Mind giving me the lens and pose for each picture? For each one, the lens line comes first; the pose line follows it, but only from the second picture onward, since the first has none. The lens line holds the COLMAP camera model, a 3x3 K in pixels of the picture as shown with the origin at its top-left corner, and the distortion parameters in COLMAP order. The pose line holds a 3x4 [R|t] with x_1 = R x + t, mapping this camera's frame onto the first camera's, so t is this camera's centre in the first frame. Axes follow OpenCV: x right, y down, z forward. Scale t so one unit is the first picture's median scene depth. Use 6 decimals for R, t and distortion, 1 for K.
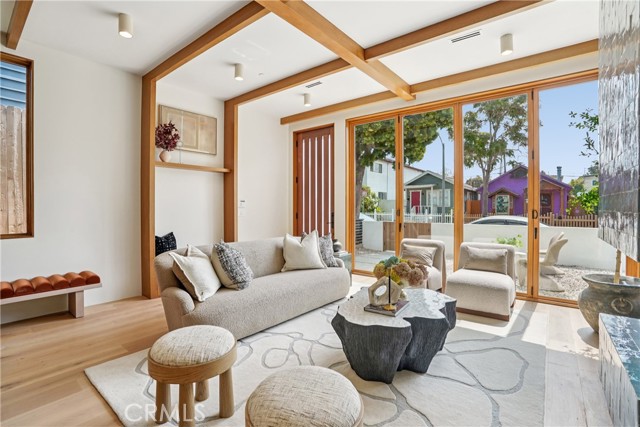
lens RADIAL K [[299.1, 0, 319.4], [0, 299.1, 204.6], [0, 0, 1]] dist [0.000019, 0.000095]
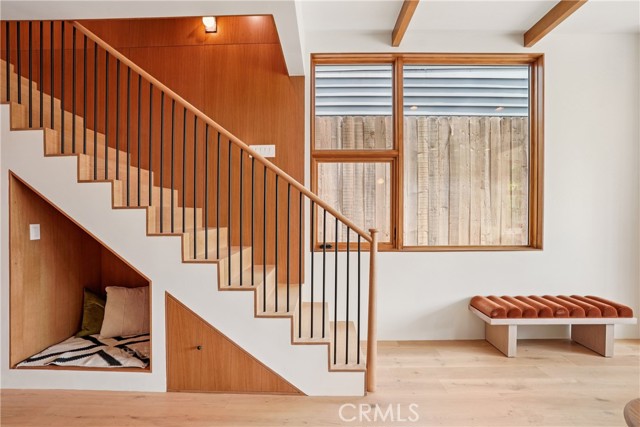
lens RADIAL K [[312.2, 0, 318.9], [0, 312.2, 218.1], [0, 0, 1]] dist [-0.025850, 0.000482]
pose [[0.620267, 0.005754, -0.784370, -0.715104], [-0.002057, 0.999982, 0.005709, 0.010352], [0.784388, -0.001928, 0.620267, -0.100189]]
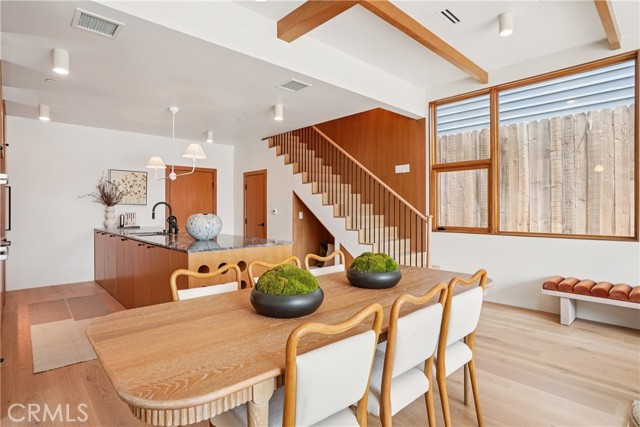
lens RADIAL K [[332.5, 0, 317.9], [0, 332.5, 207.4], [0, 0, 1]] dist [-0.001050, -0.000181]
pose [[-0.136951, -0.004212, -0.990569, 0.200122], [-0.001647, 0.999991, -0.004024, 0.011596], [0.990576, 0.001081, -0.136957, 0.187493]]
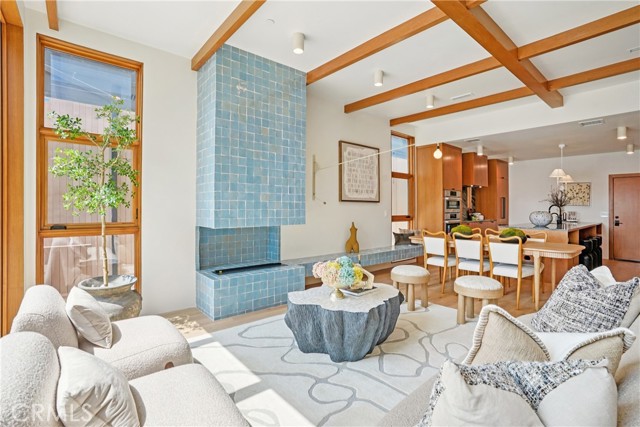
lens RADIAL K [[301.5, 0, 343.1], [0, 301.5, 203.1], [0, 0, 1]] dist [-0.000277, 0.000162]
pose [[-0.991696, -0.005367, 0.128492, 0.051484], [-0.005414, 0.999985, -0.000017, -0.025455], [-0.128491, -0.000713, -0.991710, 1.662860]]
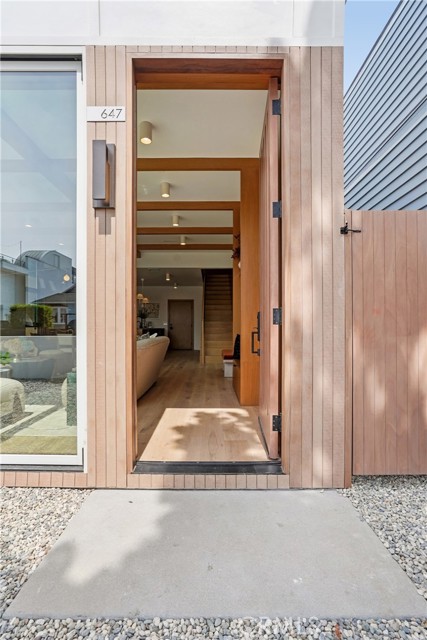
lens RADIAL K [[301.5, 0, 213.5], [0, 301.5, 320.0], [0, 0, 1]] dist [-0.000277, 0.000162]
pose [[-0.770461, -0.013204, -0.637350, 0.371704], [-0.007494, 0.999904, -0.011655, 0.058252], [0.637443, -0.004203, -0.770486, 2.537214]]
